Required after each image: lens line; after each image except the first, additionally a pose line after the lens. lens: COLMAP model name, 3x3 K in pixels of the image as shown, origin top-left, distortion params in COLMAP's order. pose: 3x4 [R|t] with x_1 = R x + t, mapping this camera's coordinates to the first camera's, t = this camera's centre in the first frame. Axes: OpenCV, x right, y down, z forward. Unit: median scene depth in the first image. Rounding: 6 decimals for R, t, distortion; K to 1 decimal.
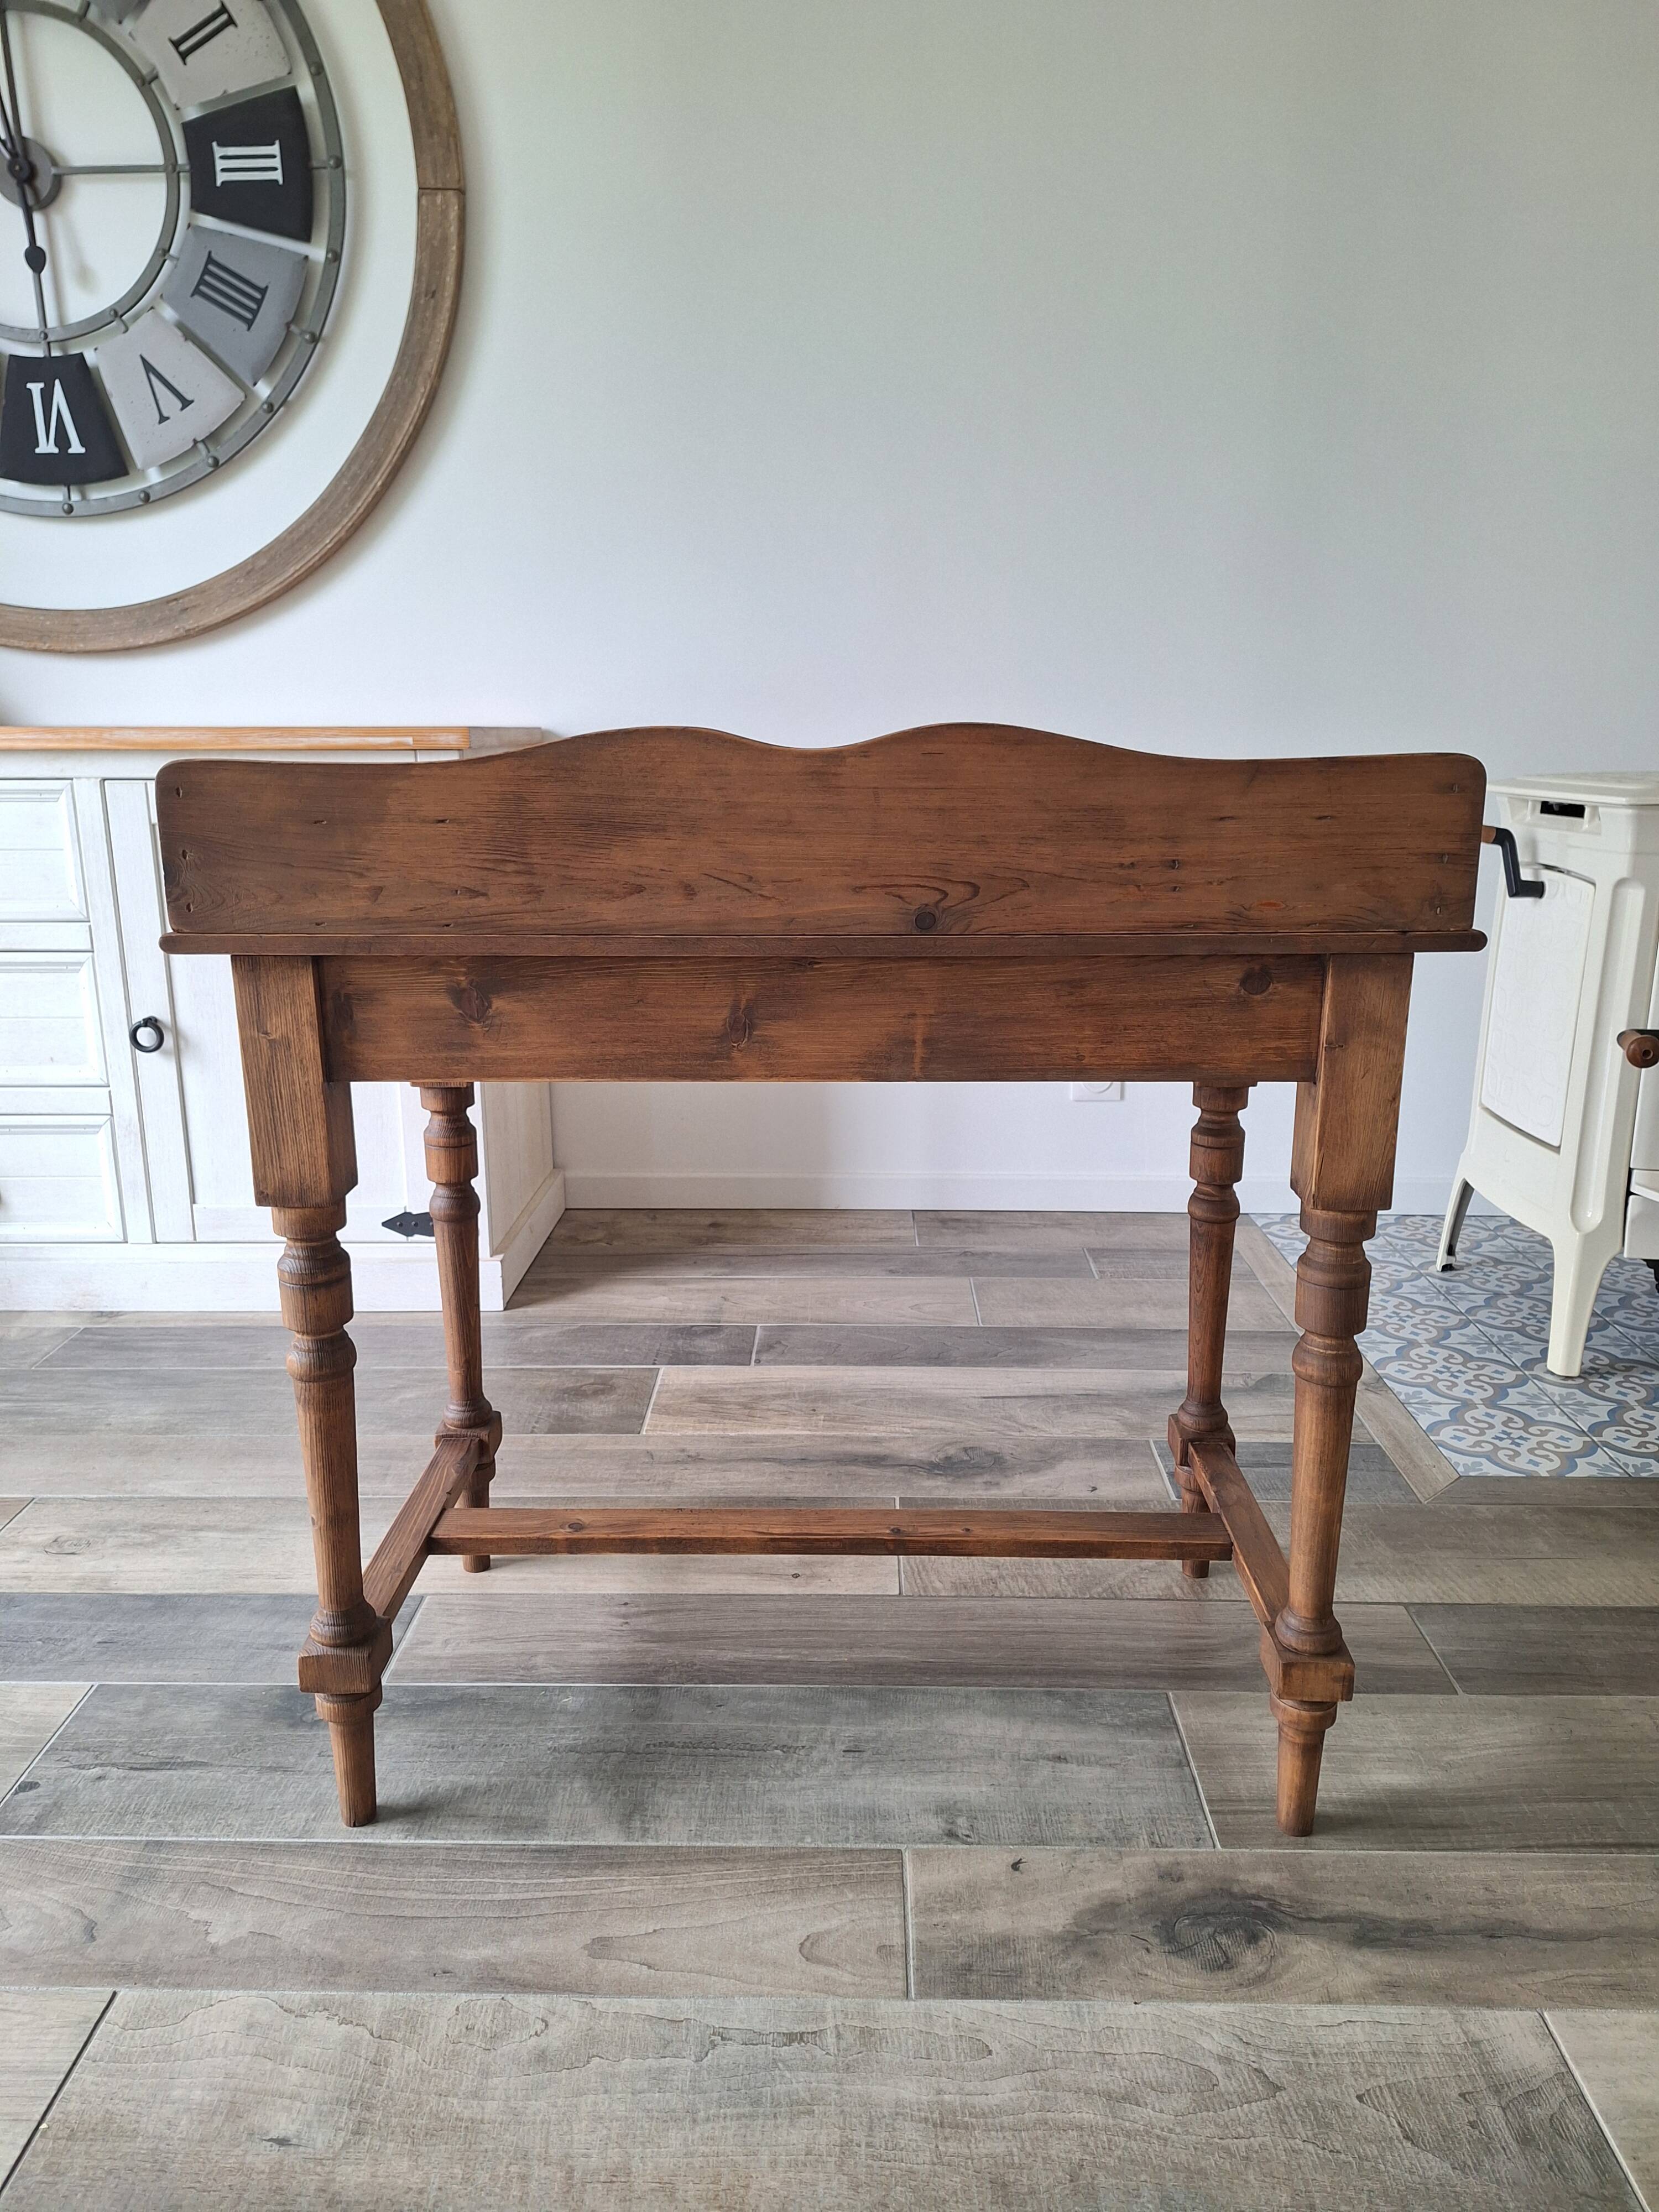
lens RADIAL K [[1556.5, 0, 805.5], [0, 1556.5, 1108.0], [0, 0, 1]] dist [0.066678, -0.074477]
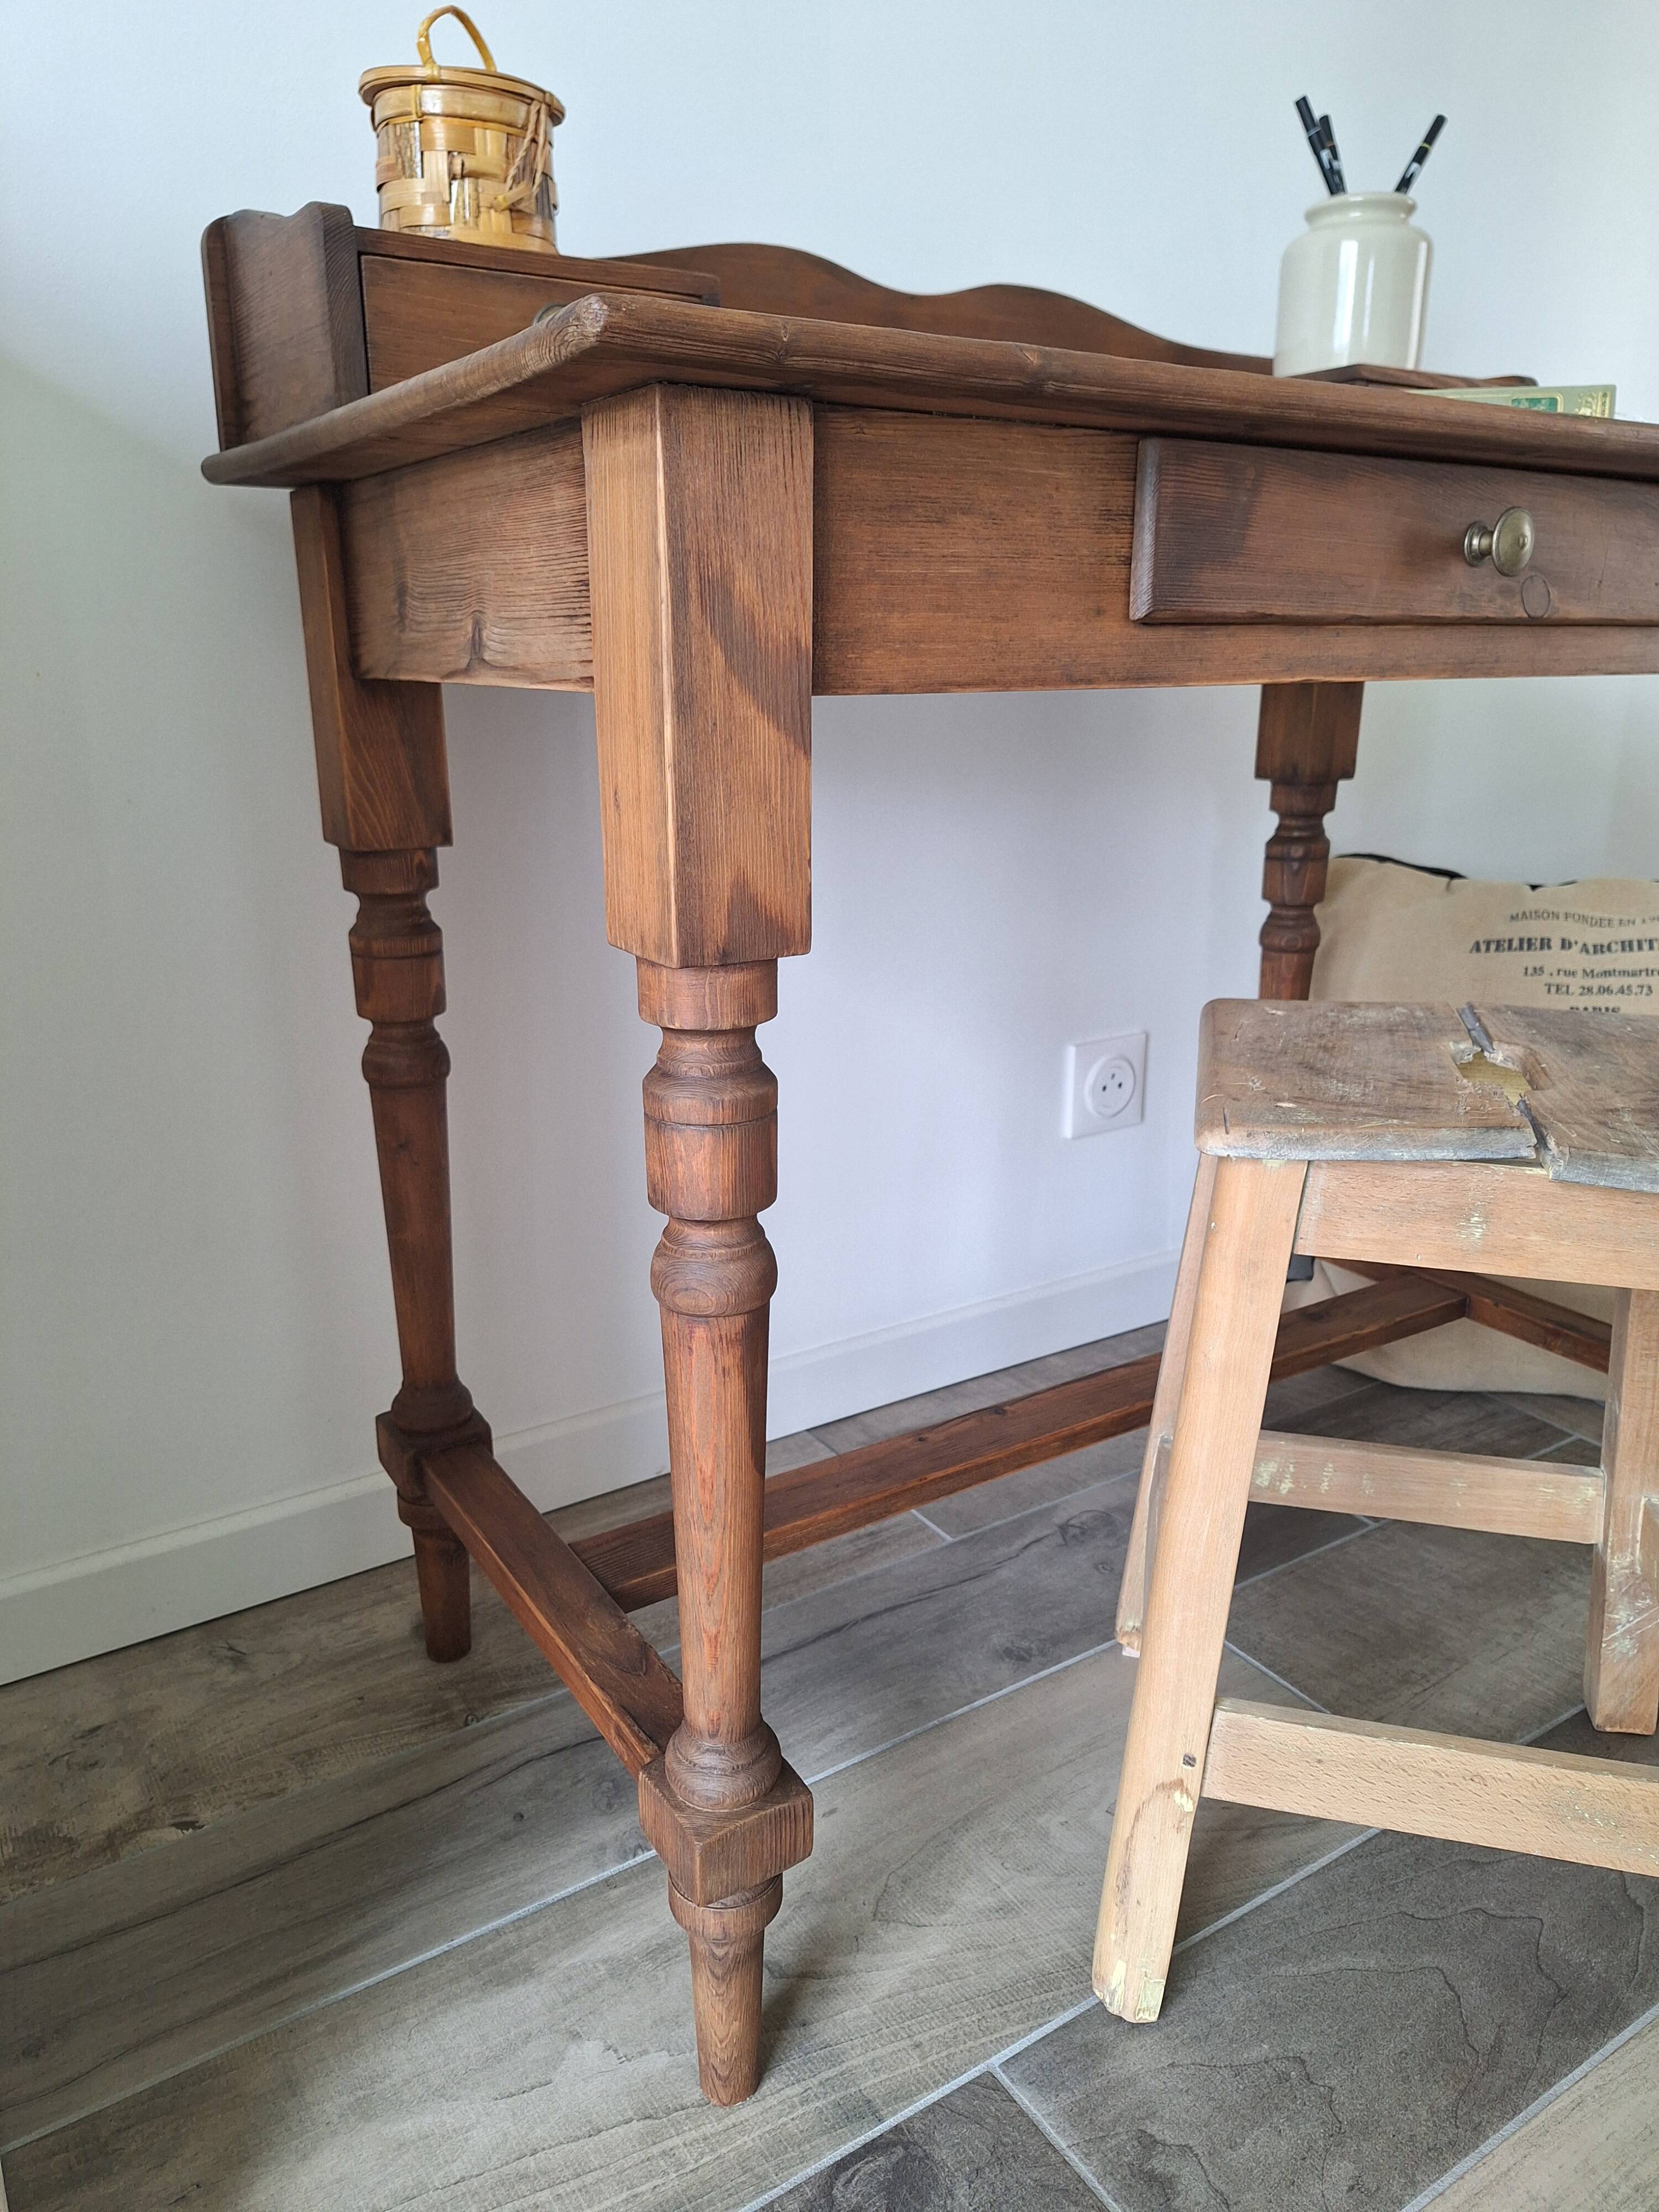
lens RADIAL K [[1556.5, 0, 812.7], [0, 1556.5, 1112.8], [0, 0, 1]] dist [0.066678, -0.074477]
pose [[0.823478, -0.162188, 0.543672, -0.305550], [0.136372, 0.986758, 0.087812, -0.125715], [-0.550715, 0.001831, 0.834691, 1.141185]]
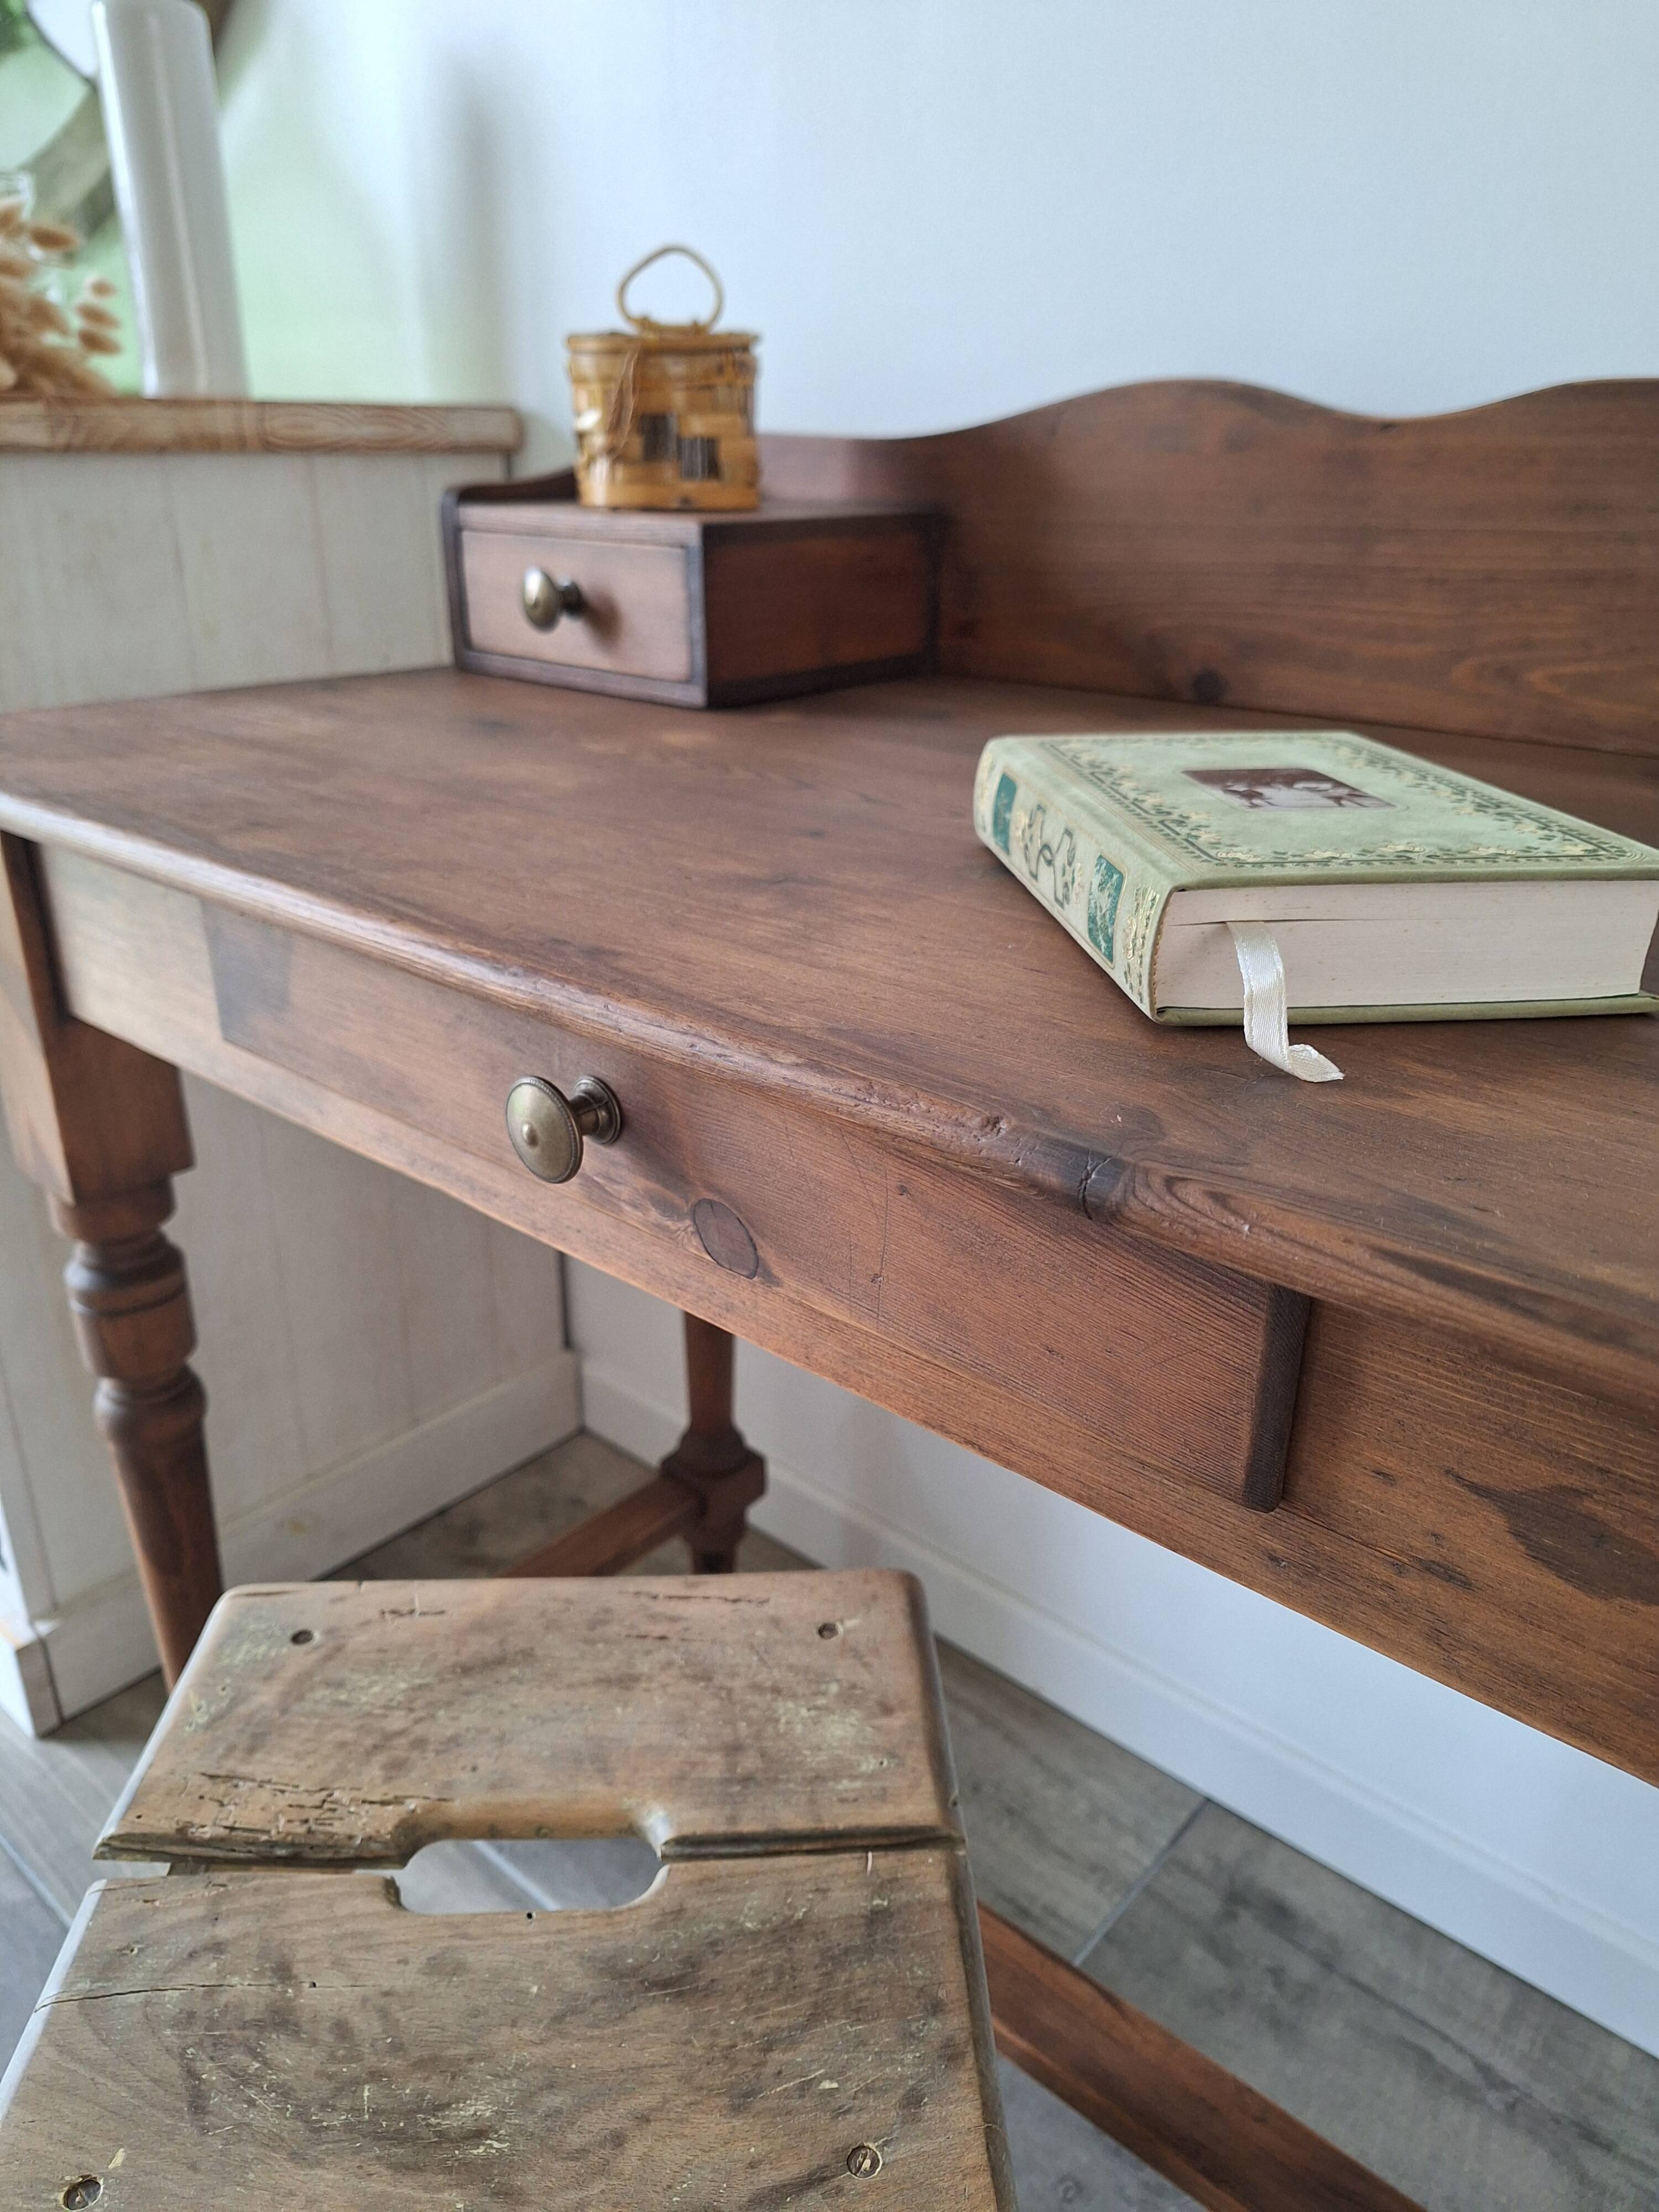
lens RADIAL K [[1556.5, 0, 815.9], [0, 1556.5, 1115.0], [0, 0, 1]] dist [0.066678, -0.074477]
pose [[0.771614, 0.258787, -0.581069, 0.321542], [-0.162463, 0.963380, 0.213317, -0.286556], [0.614994, -0.070196, 0.785401, 1.228970]]
